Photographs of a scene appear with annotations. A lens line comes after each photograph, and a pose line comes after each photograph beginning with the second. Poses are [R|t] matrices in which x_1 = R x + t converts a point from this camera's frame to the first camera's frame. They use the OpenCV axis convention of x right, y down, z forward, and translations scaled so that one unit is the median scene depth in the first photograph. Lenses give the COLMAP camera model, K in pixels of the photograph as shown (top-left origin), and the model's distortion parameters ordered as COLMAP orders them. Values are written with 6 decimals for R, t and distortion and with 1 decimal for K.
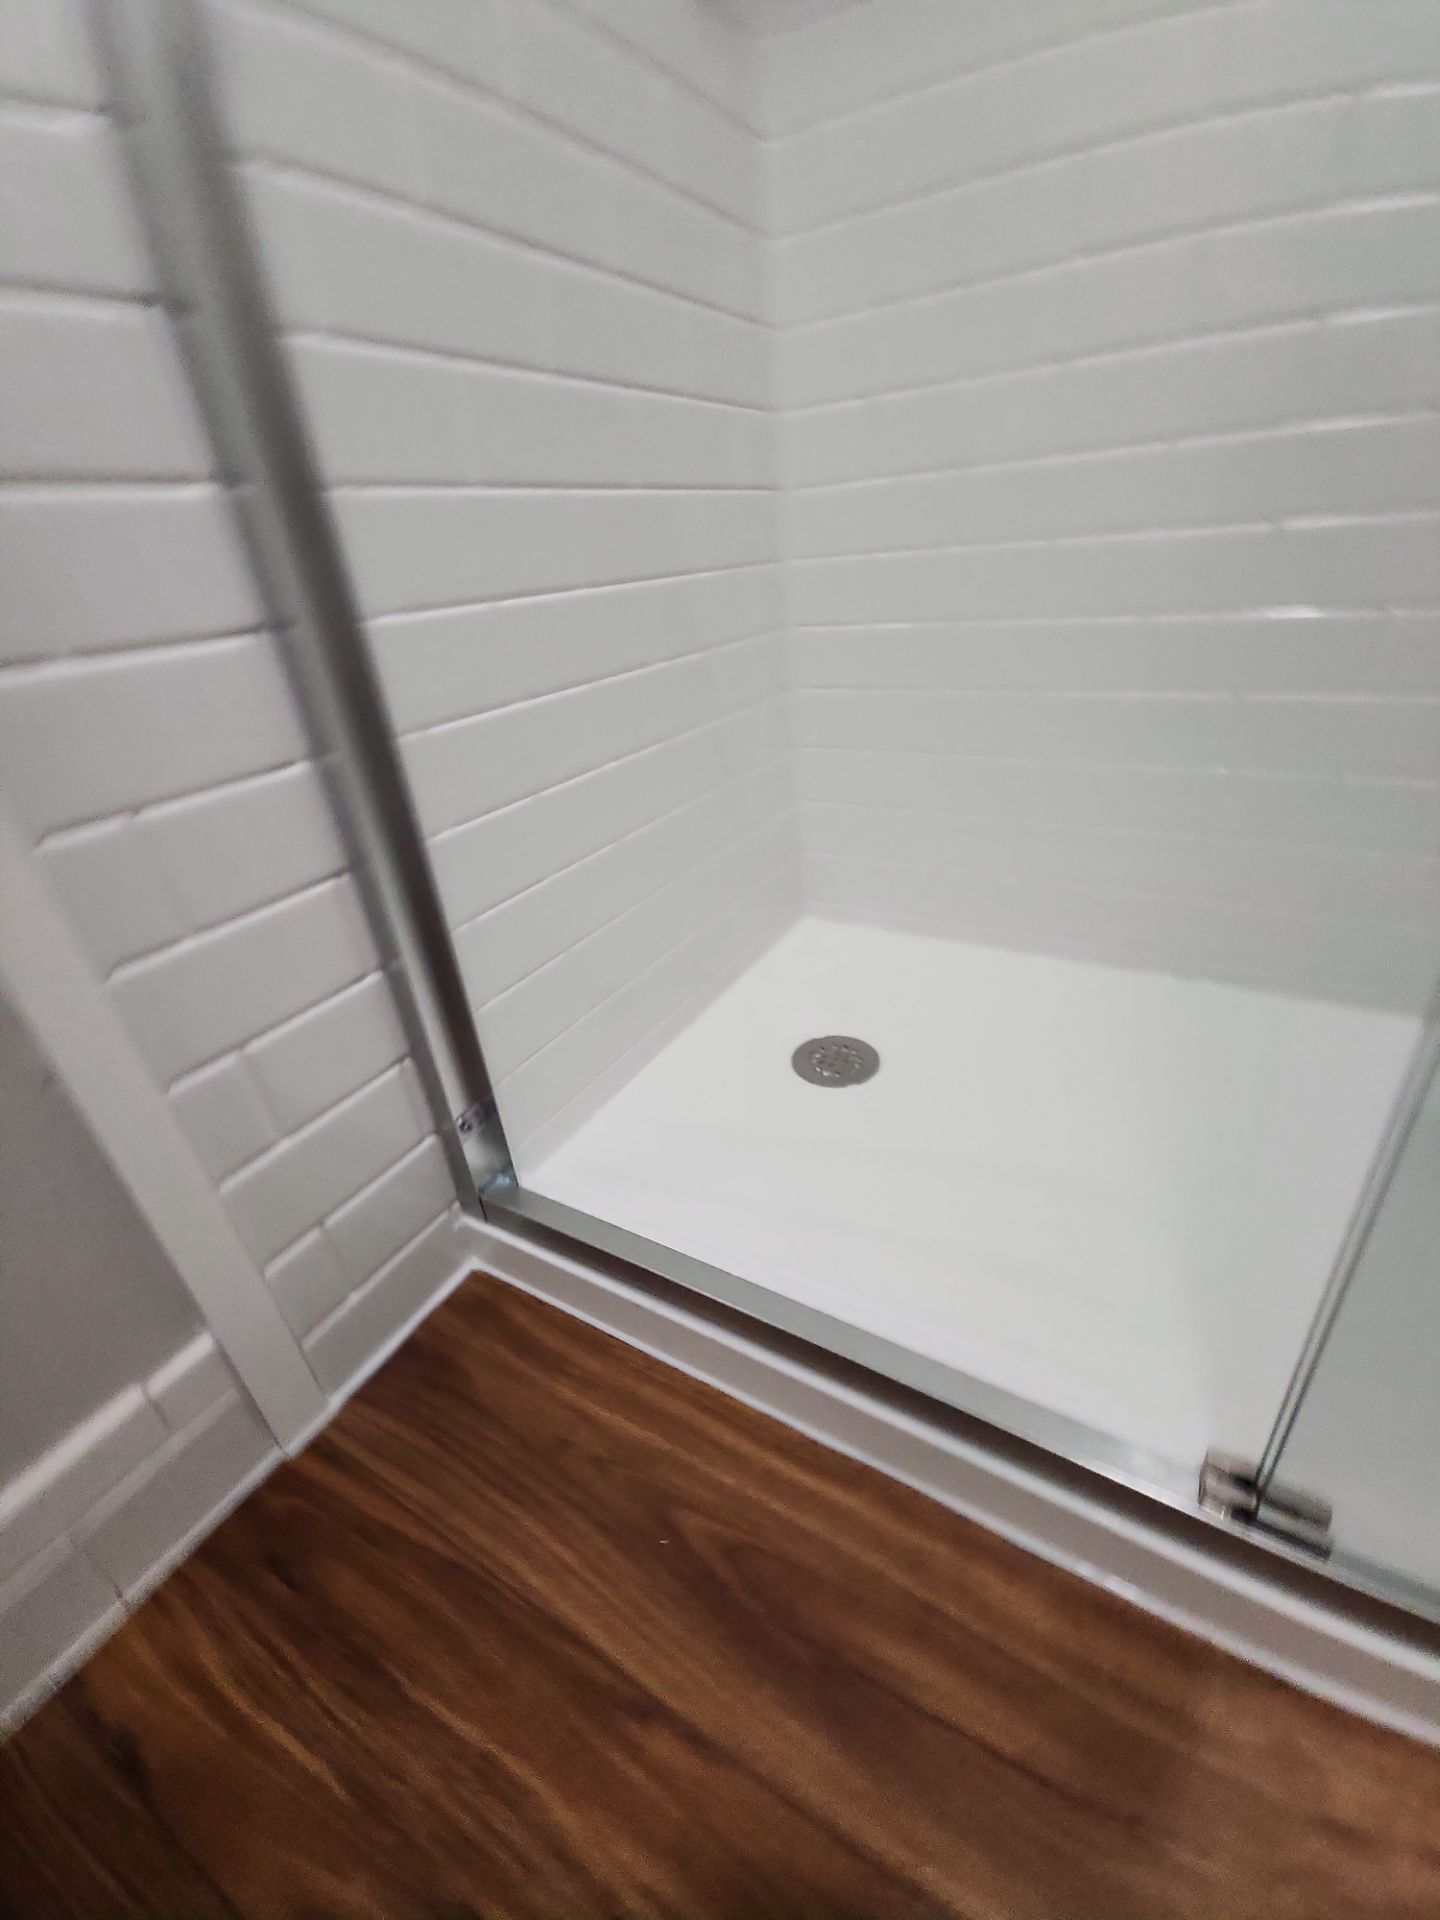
lens RADIAL K [[779.9, 0, 723.6], [0, 779.9, 958.1], [0, 0, 1]] dist [0.010955, -0.008457]
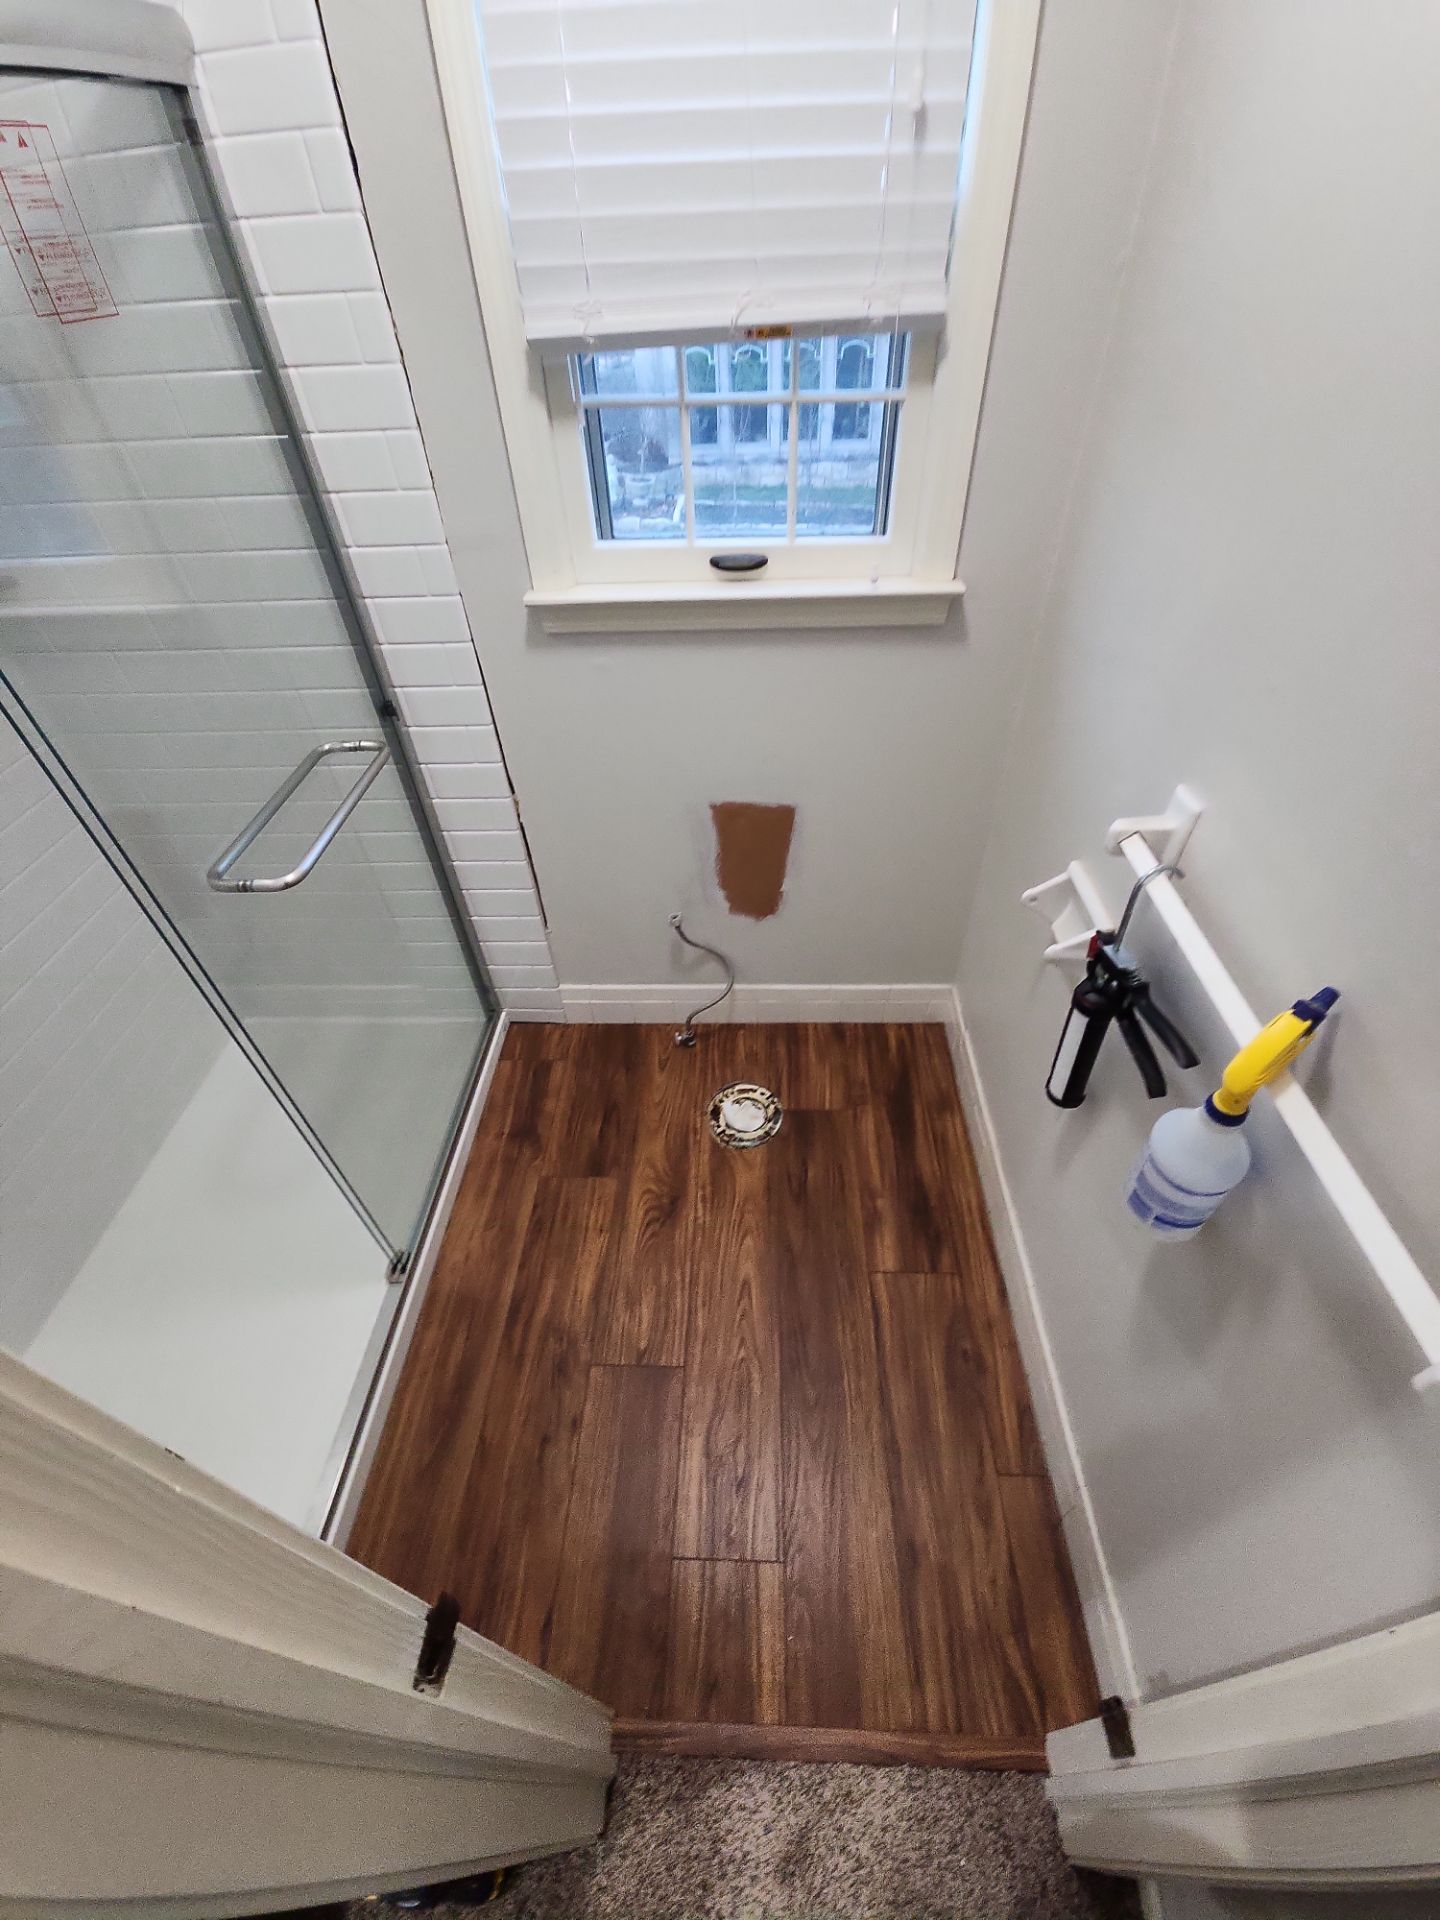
lens RADIAL K [[779.9, 0, 724.5], [0, 779.9, 957.4], [0, 0, 1]] dist [0.010955, -0.008457]
pose [[-0.470355, -0.518857, 0.713830, -1.534200], [0.476563, 0.531459, 0.700314, -1.544330], [-0.742734, 0.669581, -0.002706, -0.867265]]
